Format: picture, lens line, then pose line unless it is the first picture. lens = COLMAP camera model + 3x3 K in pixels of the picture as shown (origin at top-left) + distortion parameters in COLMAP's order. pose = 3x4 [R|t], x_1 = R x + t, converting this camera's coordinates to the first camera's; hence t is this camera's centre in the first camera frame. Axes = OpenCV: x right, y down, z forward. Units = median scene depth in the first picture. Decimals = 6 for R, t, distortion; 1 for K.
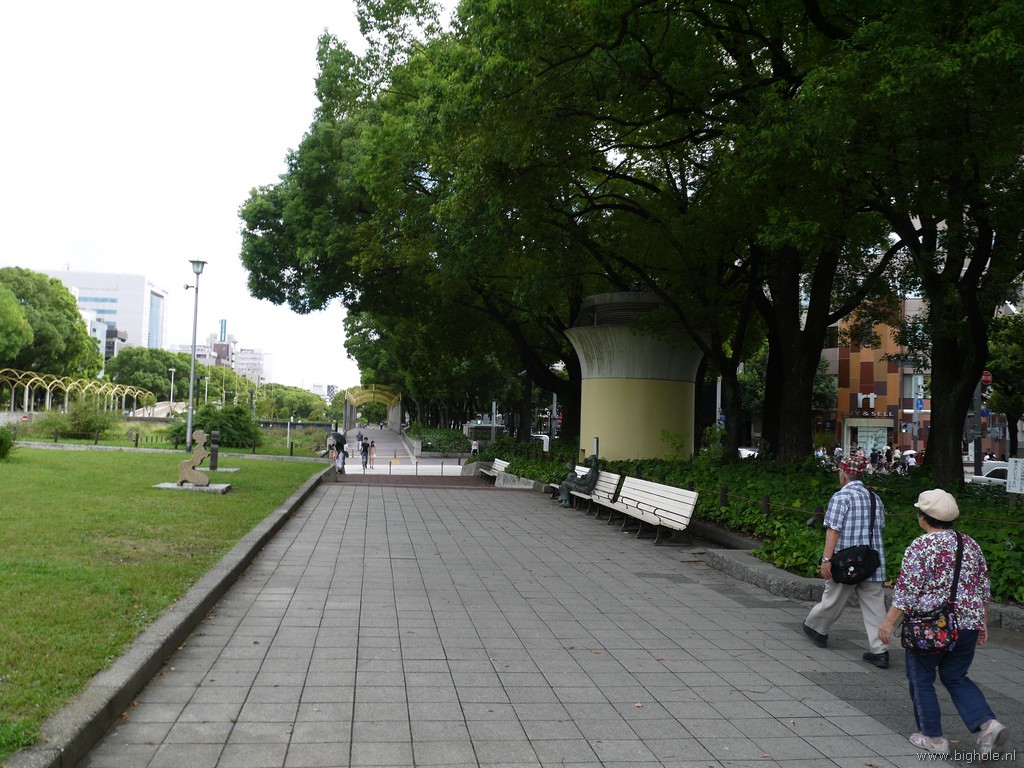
lens RADIAL K [[853.6, 0, 512.0], [0, 853.6, 384.0], [0, 0, 1]] dist [-0.032514, -0.005075]
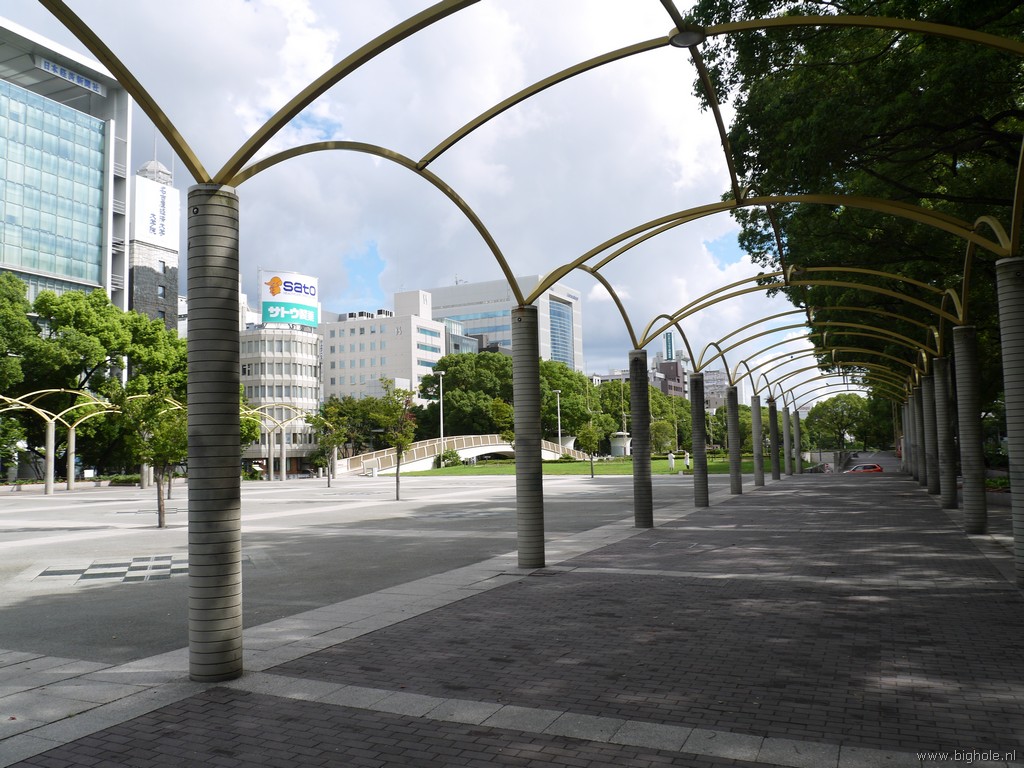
lens RADIAL K [[853.6, 0, 512.0], [0, 853.6, 384.0], [0, 0, 1]] dist [-0.032514, -0.005075]
pose [[0.839149, -0.099227, -0.534774, -0.229917], [0.079690, 0.995037, -0.059582, 0.066292], [0.538033, 0.007382, 0.842892, 1.578759]]
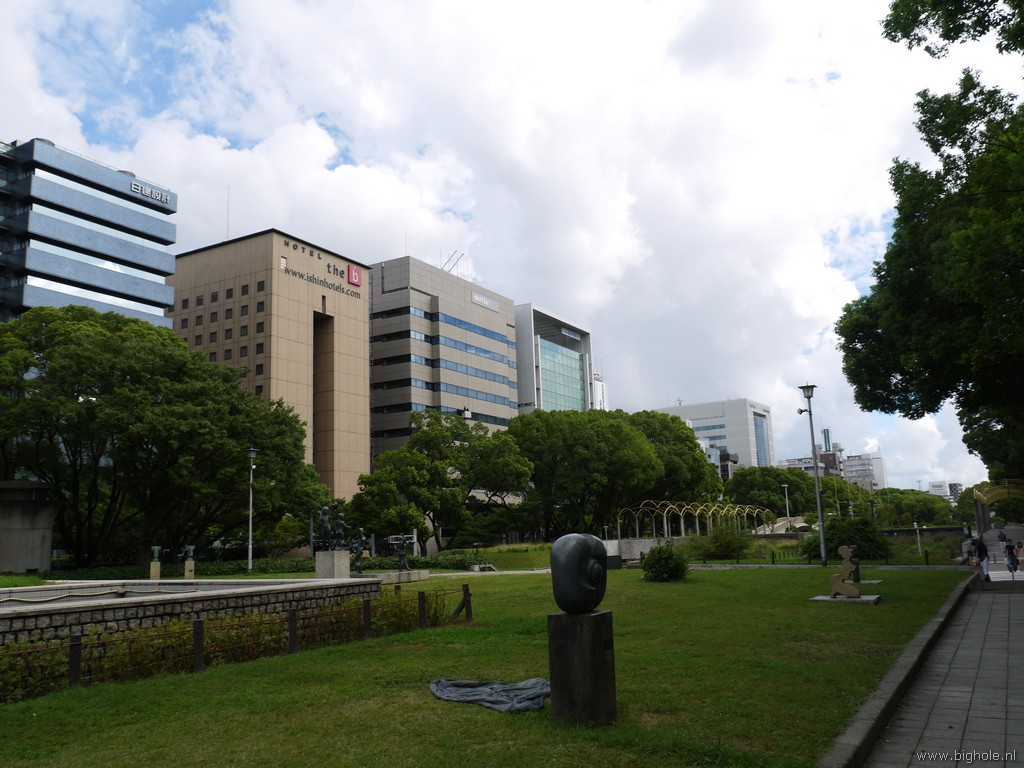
lens RADIAL K [[853.6, 0, 512.0], [0, 853.6, 384.0], [0, 0, 1]] dist [-0.032514, -0.005075]
pose [[0.768709, -0.173524, -0.615610, 0.004046], [0.092129, 0.982497, -0.161898, -0.003984], [0.632928, 0.067737, 0.771242, -0.039103]]
